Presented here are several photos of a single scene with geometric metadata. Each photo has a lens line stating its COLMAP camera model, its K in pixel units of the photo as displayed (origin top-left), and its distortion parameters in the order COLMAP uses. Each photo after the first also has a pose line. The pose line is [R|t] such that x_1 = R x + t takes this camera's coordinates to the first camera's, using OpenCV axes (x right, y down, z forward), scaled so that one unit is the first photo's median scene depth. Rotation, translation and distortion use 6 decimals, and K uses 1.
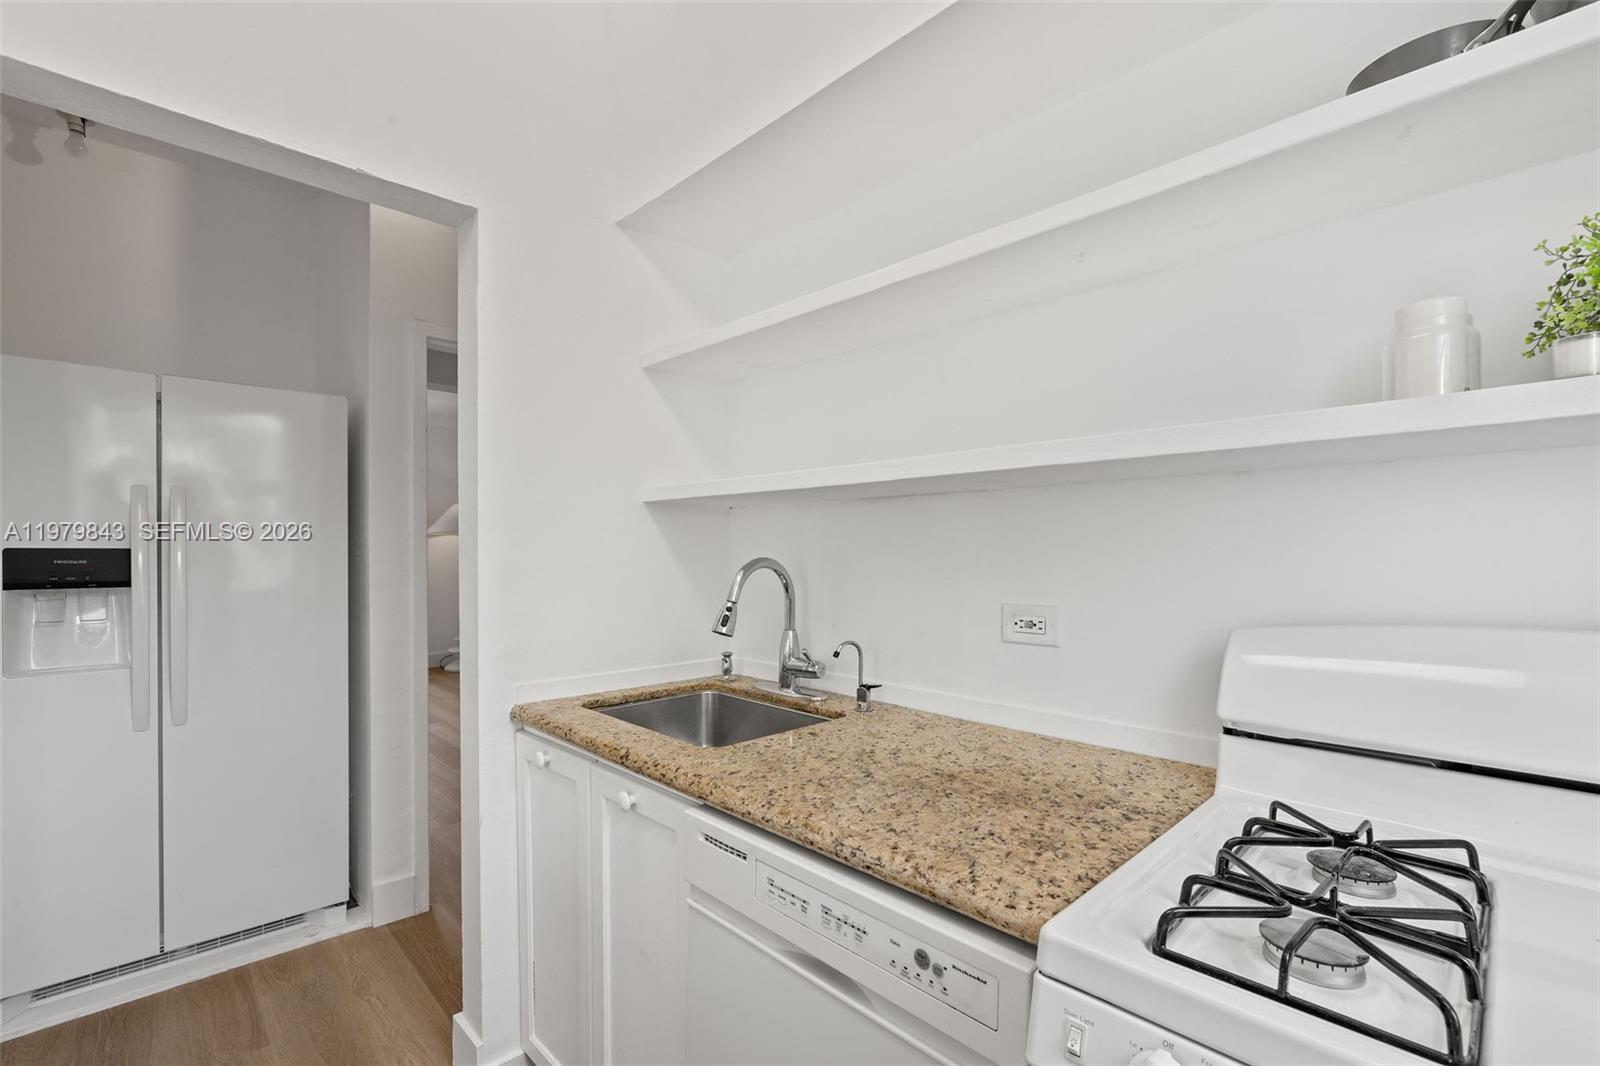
lens RADIAL K [[700.5, 0, 802.8], [0, 700.5, 549.7], [0, 0, 1]] dist [-0.001592, -0.000137]
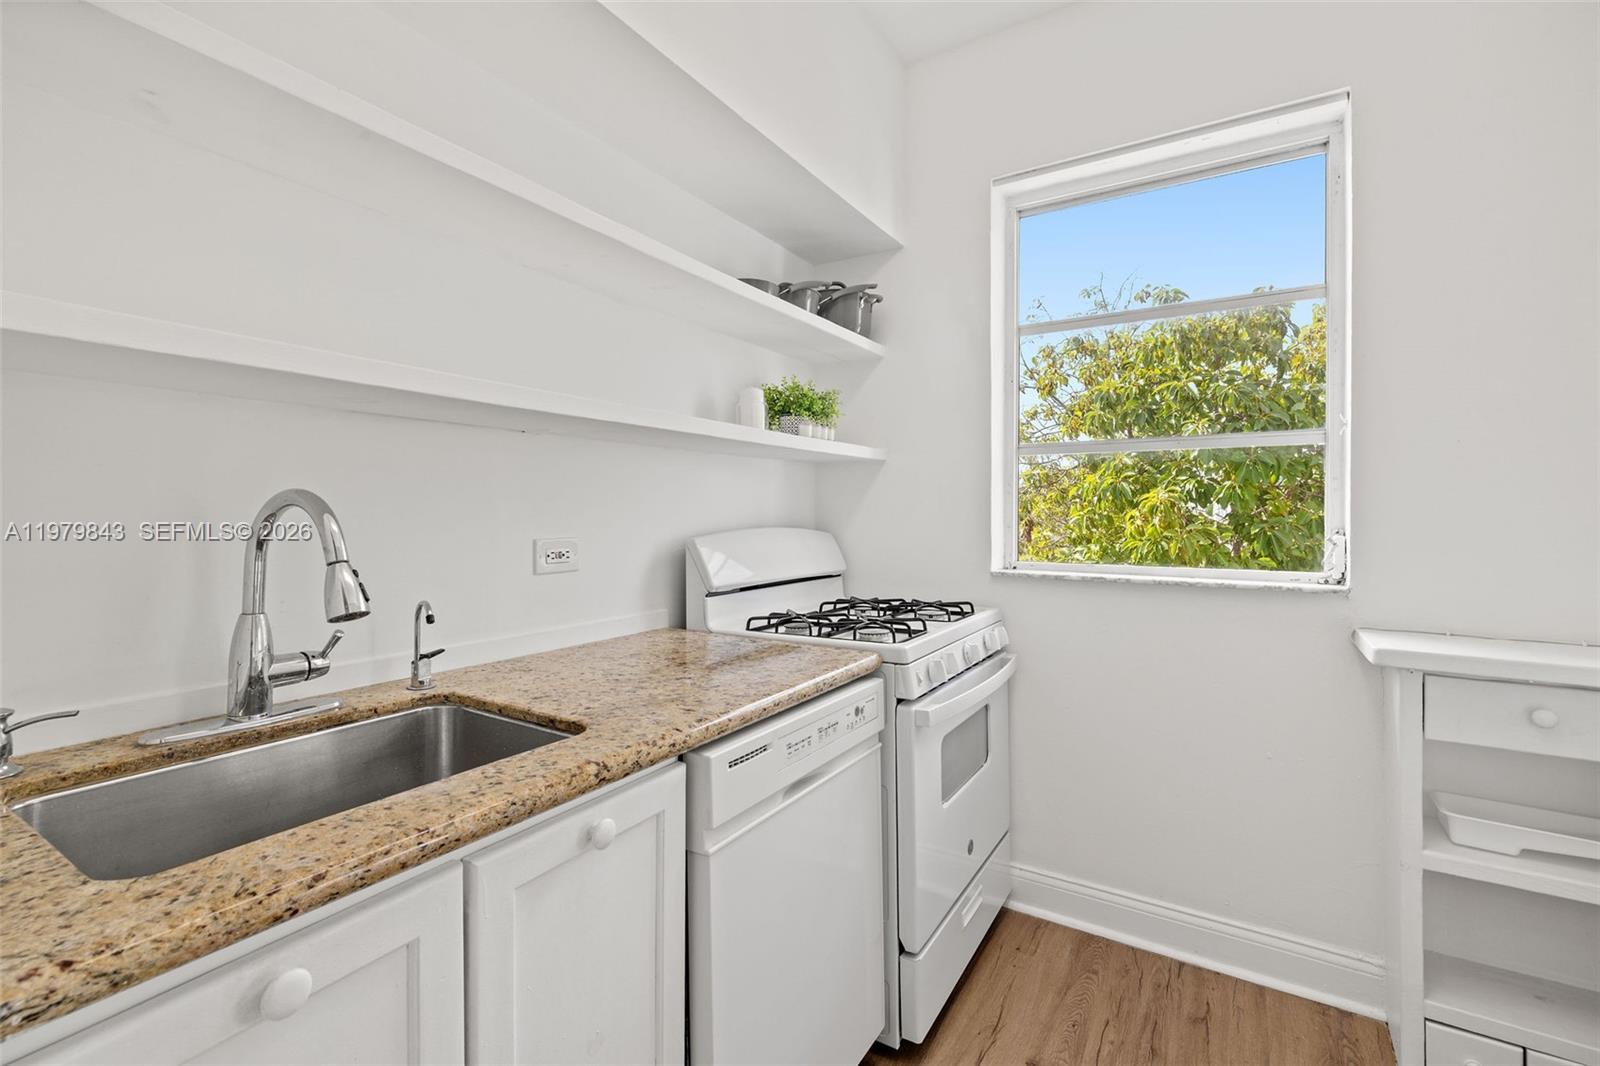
lens RADIAL K [[706.3, 0, 801.4], [0, 706.3, 501.4], [0, 0, 1]] dist [-0.000155, 0.000140]
pose [[-0.241941, 0.013121, 0.970202, -1.164771], [-0.007744, 0.999851, -0.015453, 0.042708], [-0.970260, -0.011252, -0.241803, 1.153801]]
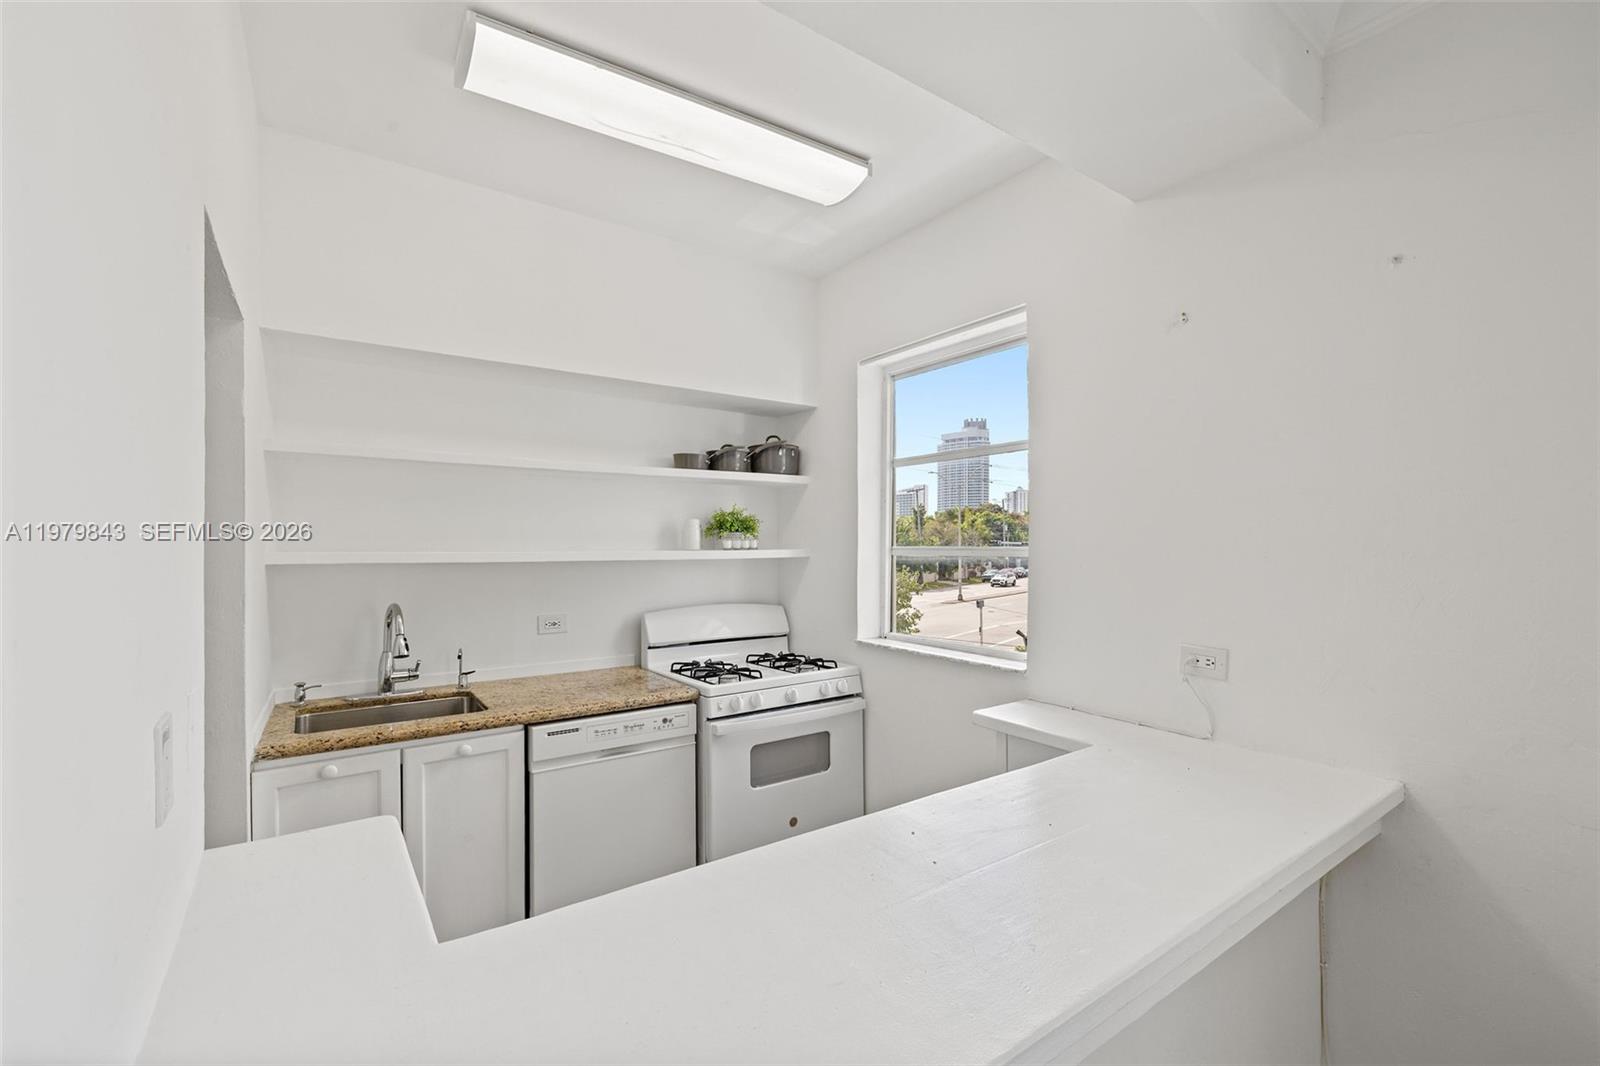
lens RADIAL K [[686.0, 0, 802.4], [0, 686.0, 537.0], [0, 0, 1]] dist [0.001763, -0.000346]
pose [[0.146575, 0.011312, 0.989135, -2.139124], [-0.005636, 0.999928, -0.010600, -0.185345], [-0.989184, -0.004021, 0.146628, -0.087848]]
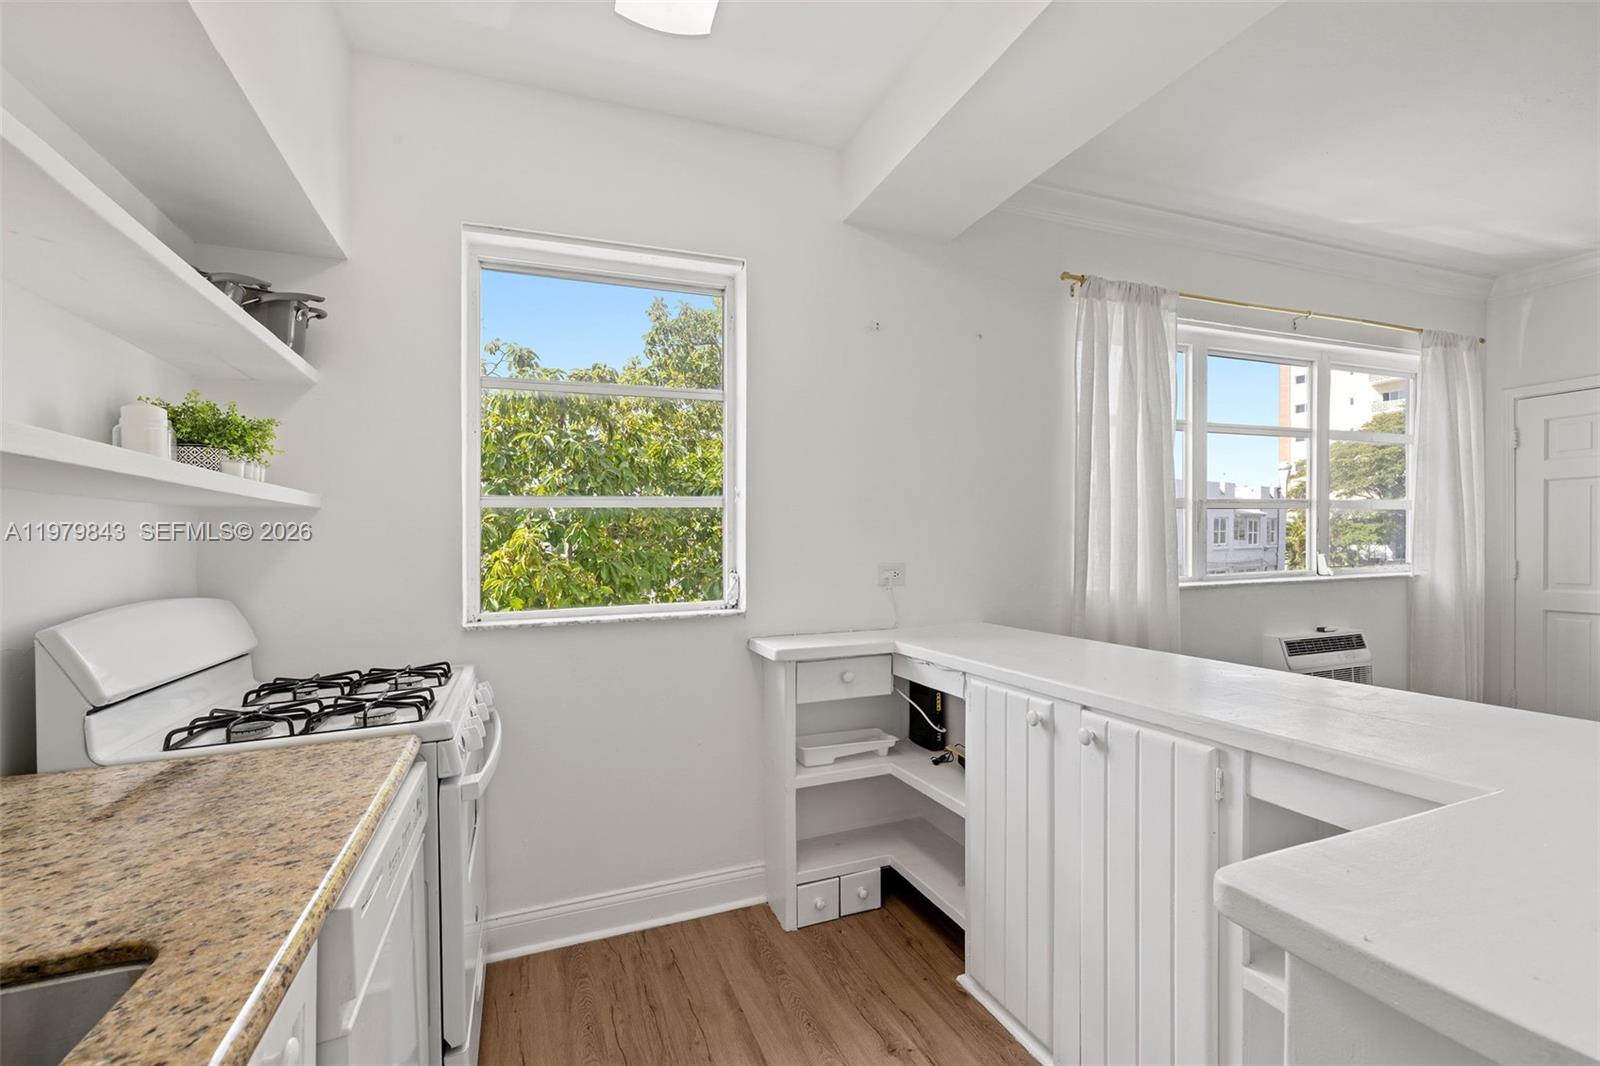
lens RADIAL K [[686.0, 0, 802.4], [0, 686.0, 537.0], [0, 0, 1]] dist [0.001763, -0.000346]
pose [[-0.923245, 0.018728, 0.383754, -0.930585], [0.016026, 0.999819, -0.010238, -0.007745], [-0.383876, -0.003302, -0.923379, 1.544351]]
